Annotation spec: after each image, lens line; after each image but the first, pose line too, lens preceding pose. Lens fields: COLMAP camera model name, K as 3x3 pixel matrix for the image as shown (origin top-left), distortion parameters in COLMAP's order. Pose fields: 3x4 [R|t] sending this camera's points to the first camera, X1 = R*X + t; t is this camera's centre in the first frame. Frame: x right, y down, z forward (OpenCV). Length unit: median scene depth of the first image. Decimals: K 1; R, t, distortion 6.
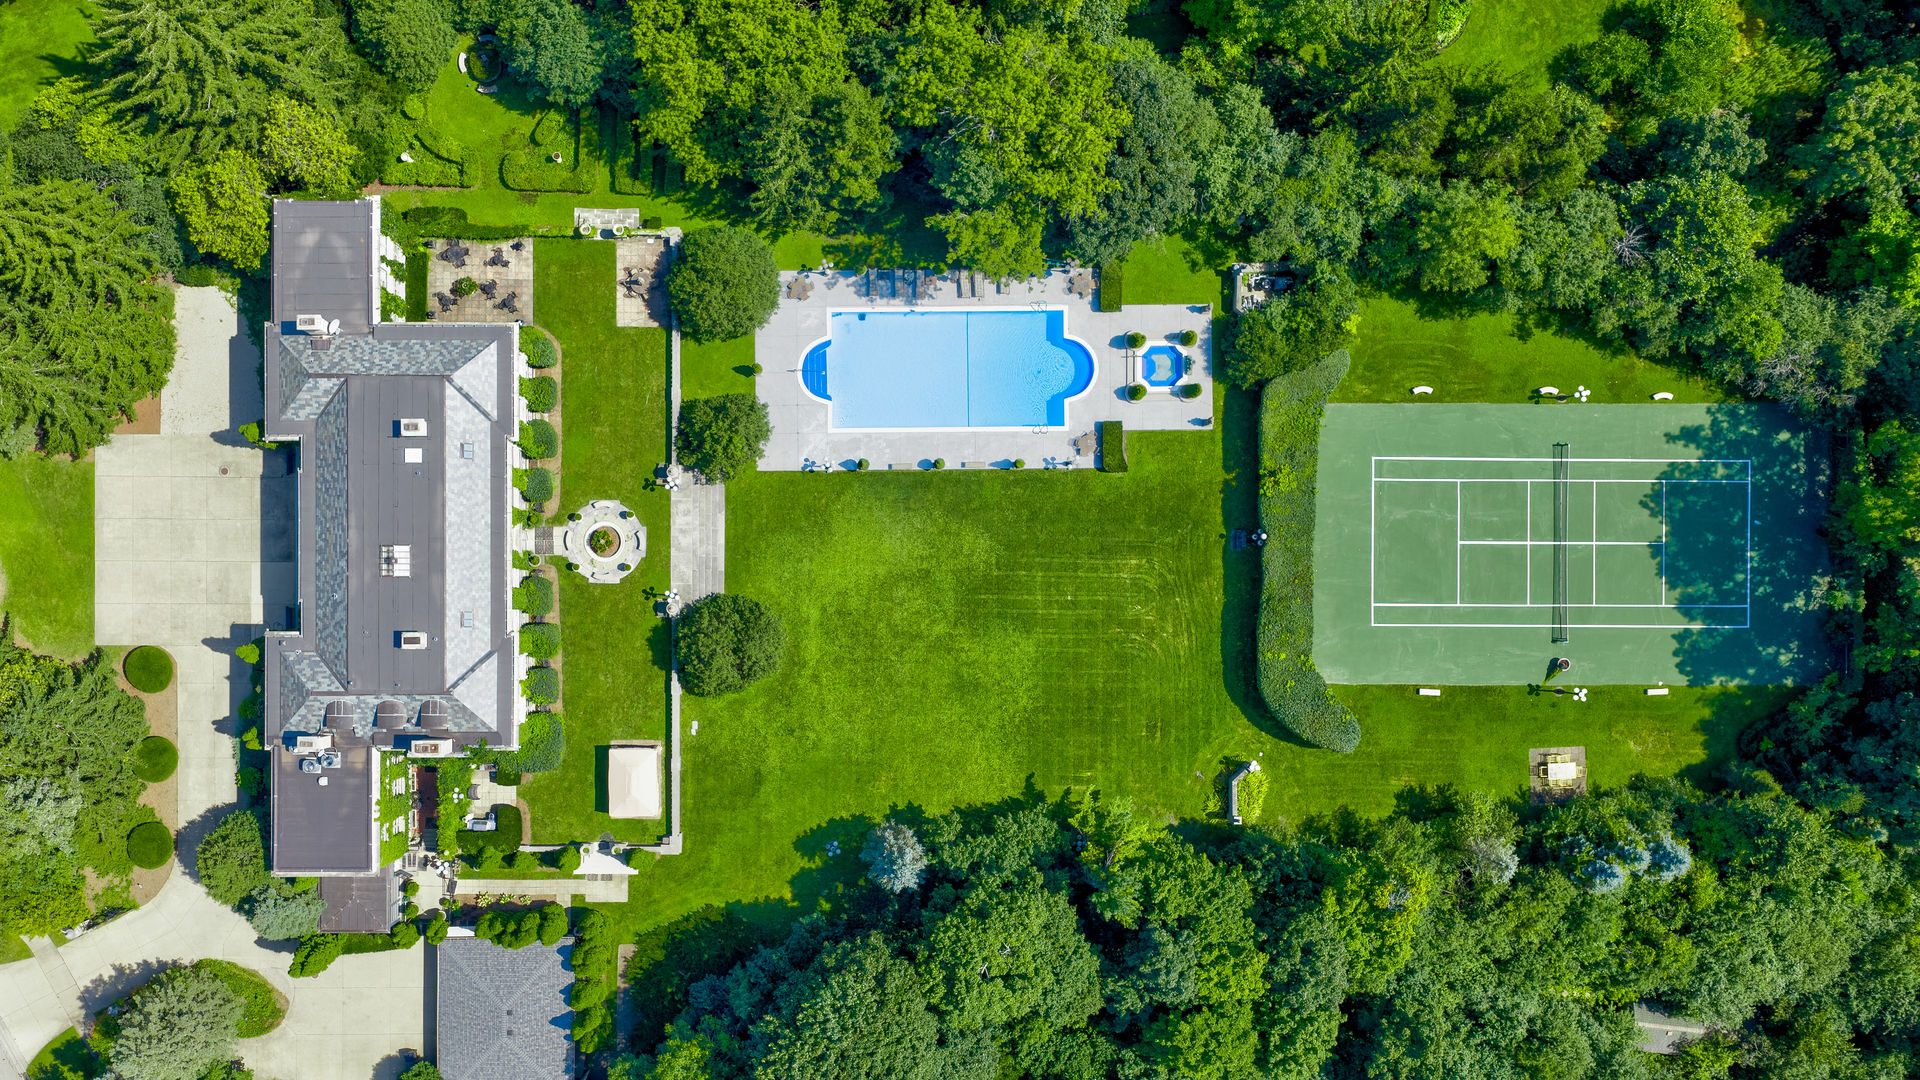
lens RADIAL K [[1625.4, 0, 960.0], [0, 1625.4, 540.0], [0, 0, 1]] dist [0.007598, -0.002124]
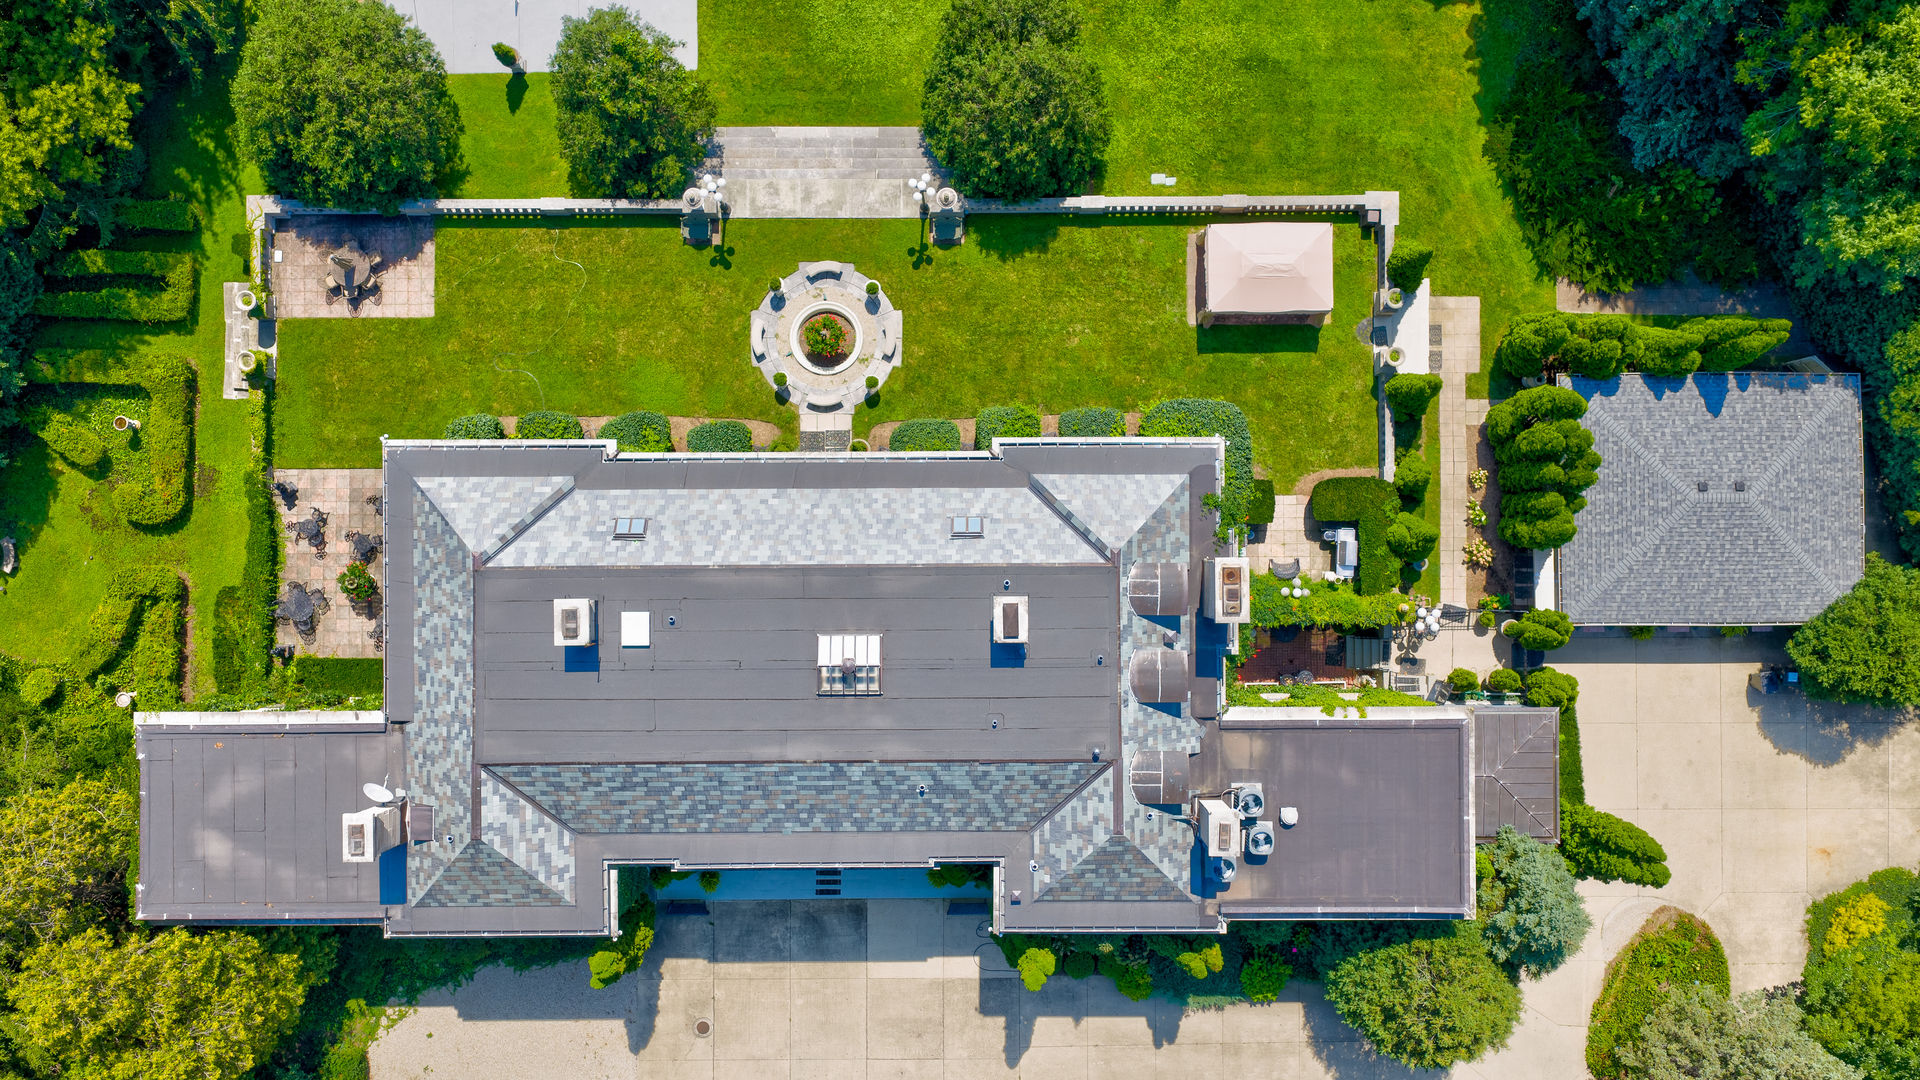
lens RADIAL K [[1280.0, 0, 915.4], [0, 1280.0, 539.0], [0, 0, 1]] dist [-0.000616, -0.001518]
pose [[-0.005971, -0.999977, -0.003292, -0.282439], [0.999981, -0.005967, -0.001261, 0.030878], [0.001241, -0.003300, 0.999994, 0.561082]]
